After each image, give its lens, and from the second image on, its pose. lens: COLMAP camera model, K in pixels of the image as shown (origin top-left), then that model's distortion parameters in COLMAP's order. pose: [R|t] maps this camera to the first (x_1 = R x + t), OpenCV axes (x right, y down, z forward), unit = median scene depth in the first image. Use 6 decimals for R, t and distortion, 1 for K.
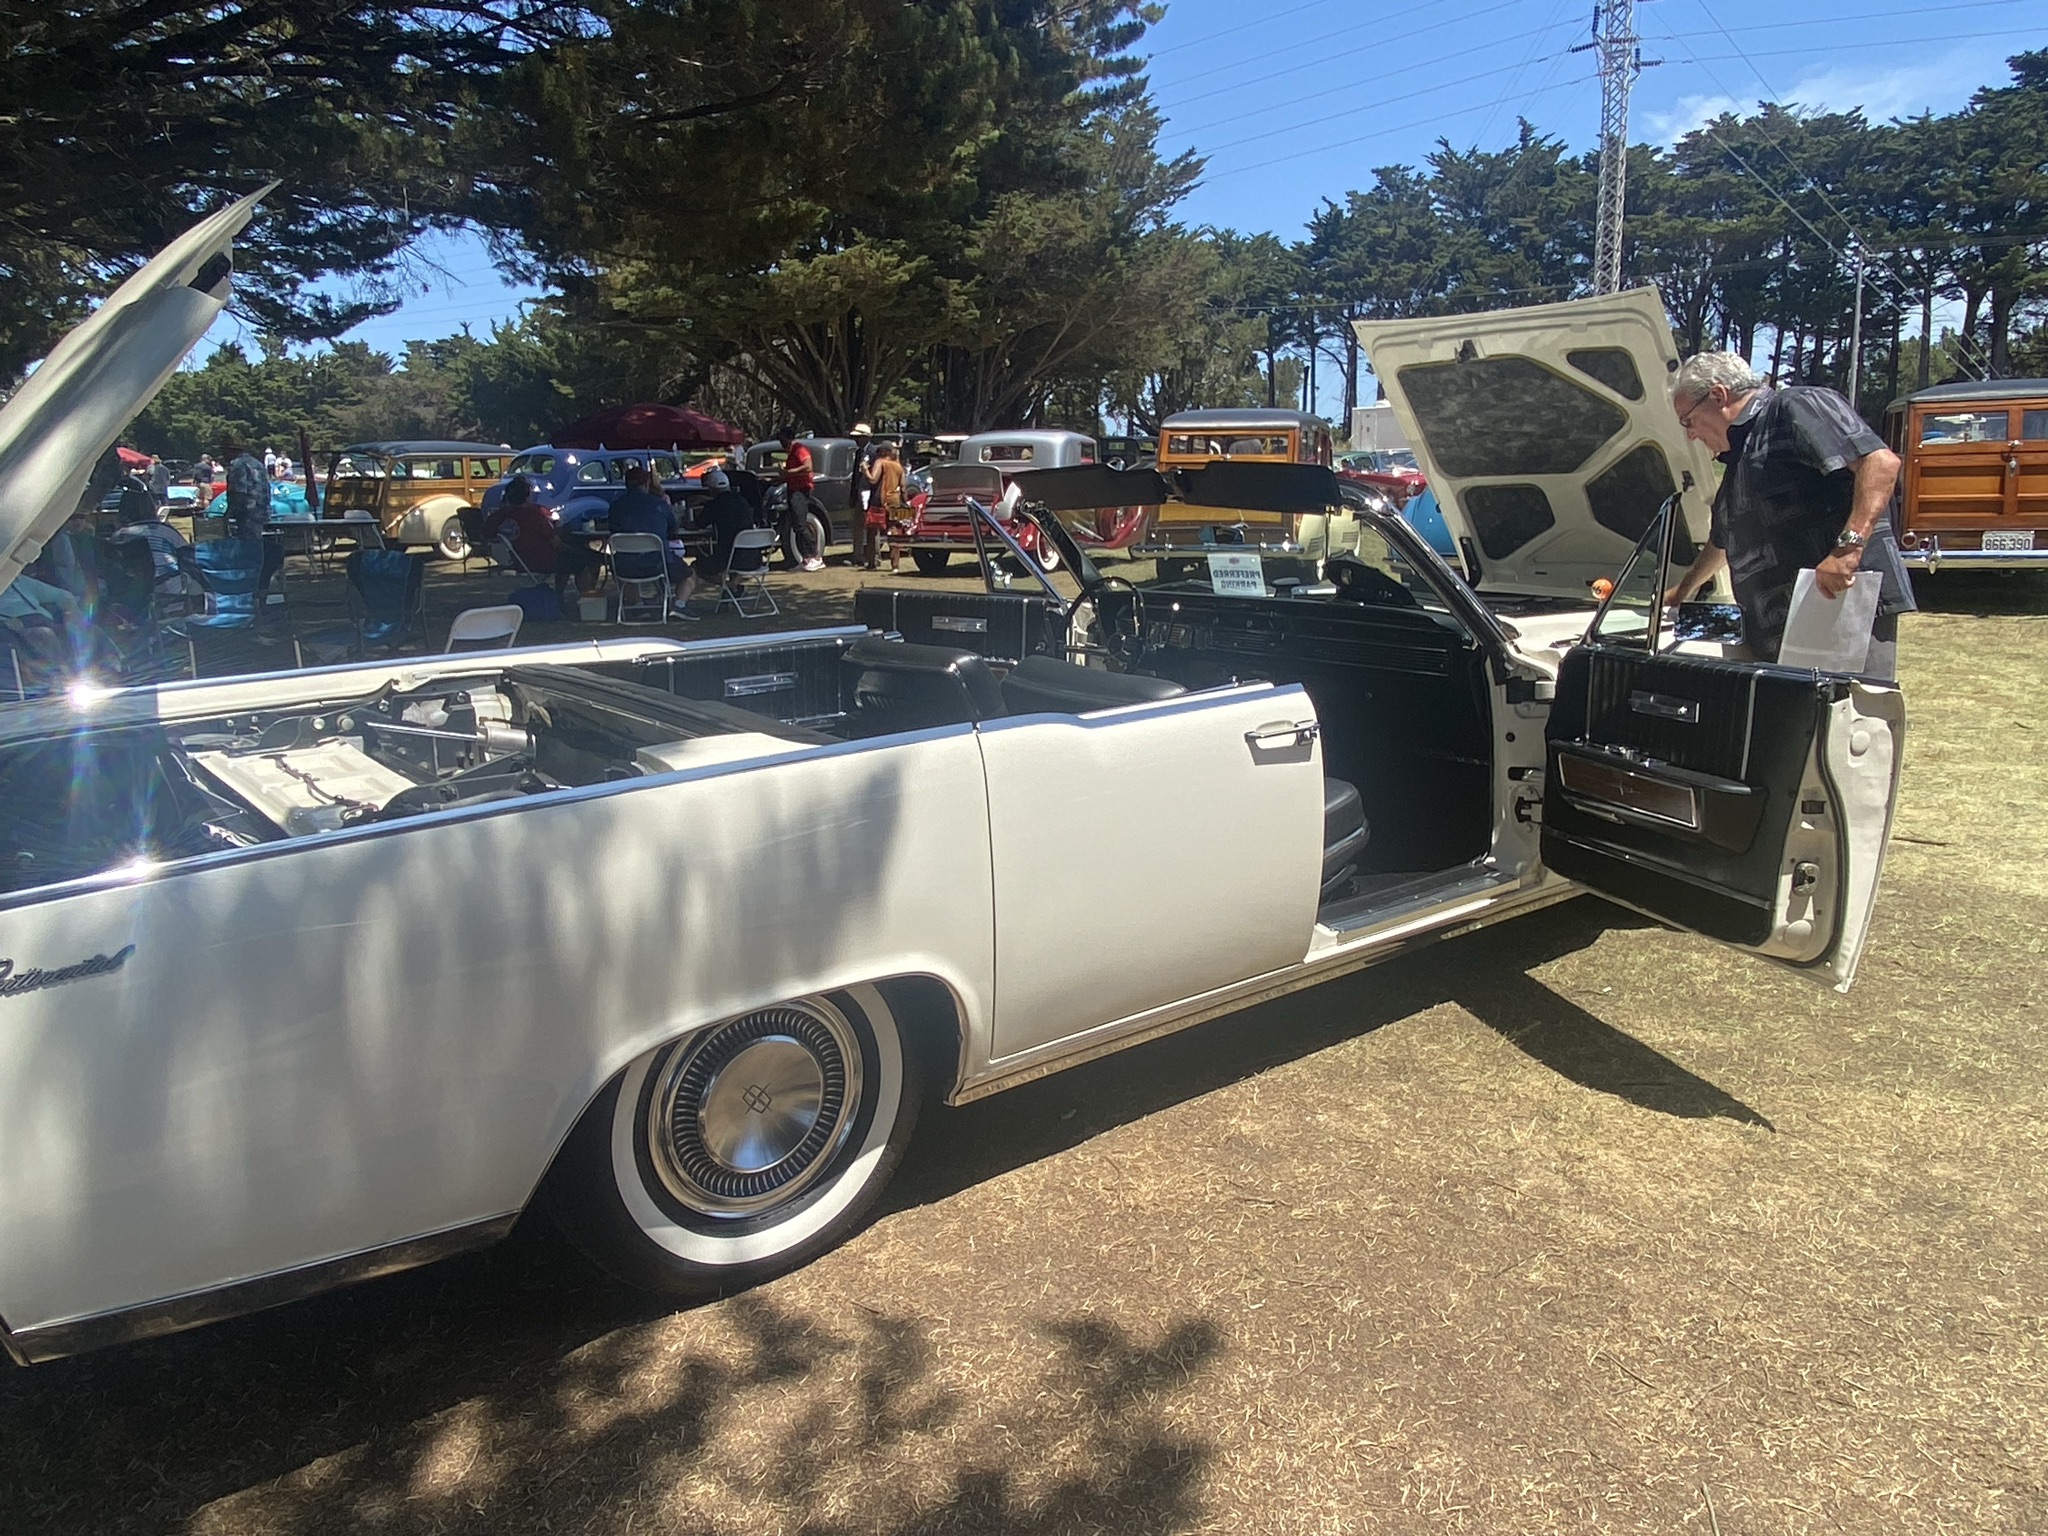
lens RADIAL K [[1500.0, 0, 1014.5], [0, 1500.0, 771.1], [0, 0, 1]] dist [-0.008862, -0.022834]
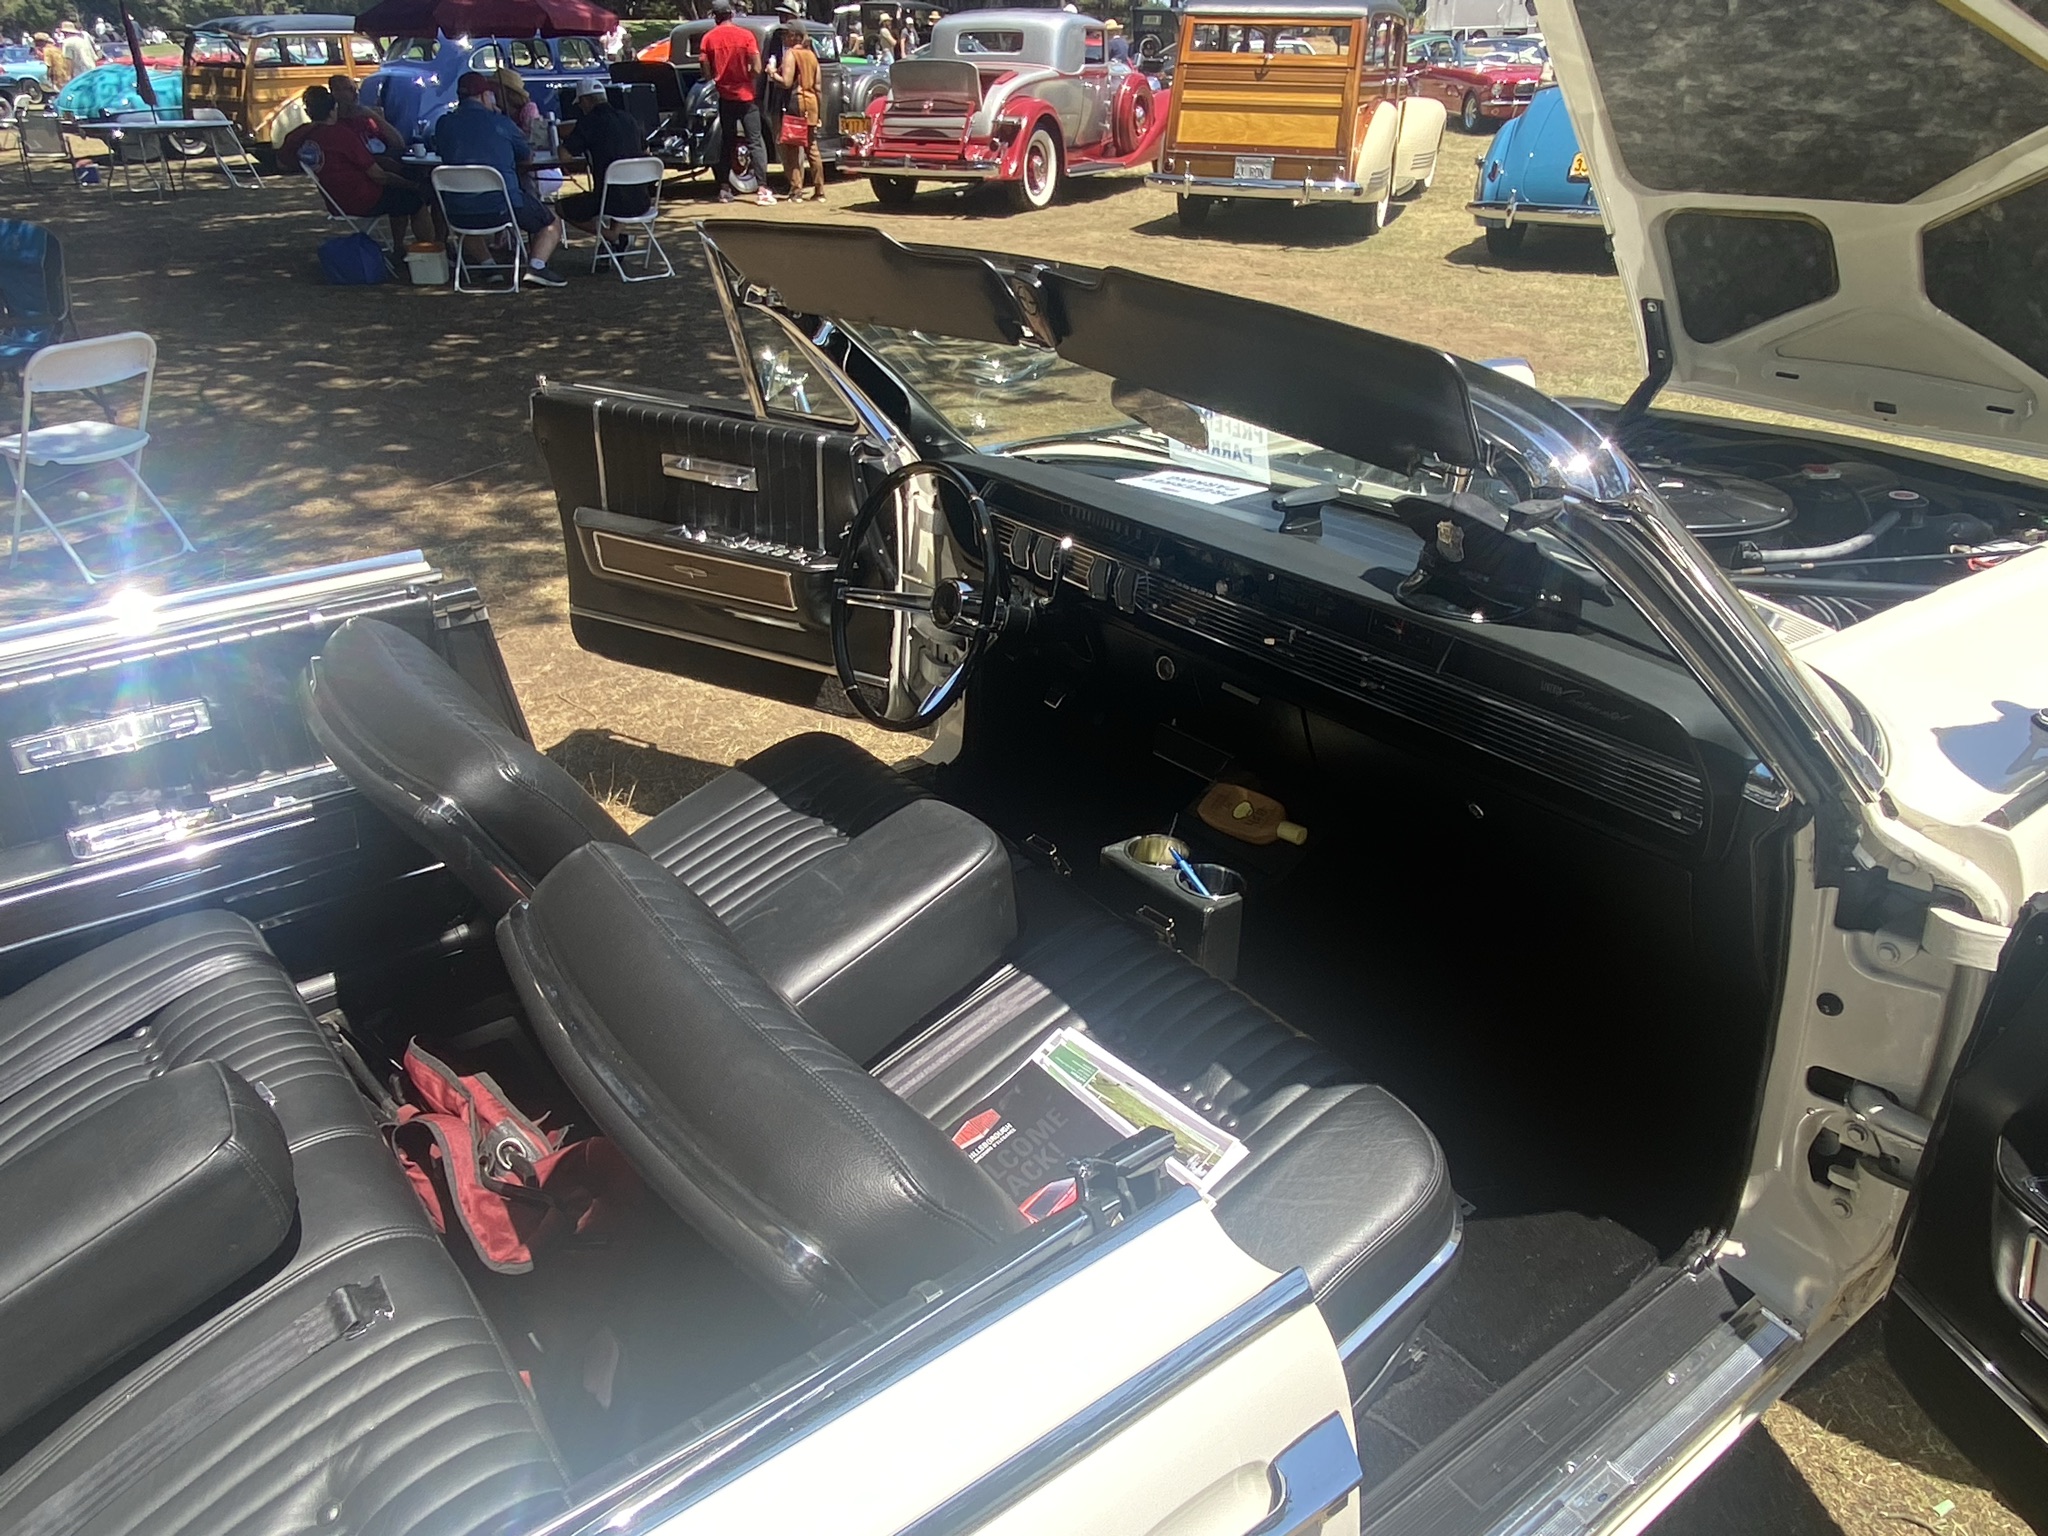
lens RADIAL K [[1500.0, 0, 1040.4], [0, 1500.0, 769.9], [0, 0, 1]] dist [-0.008862, -0.022834]
pose [[0.999889, 0.014746, -0.002220, 0.082979], [-0.013699, 0.967144, 0.253858, -0.129161], [0.005890, -0.253800, 0.967239, 0.440145]]
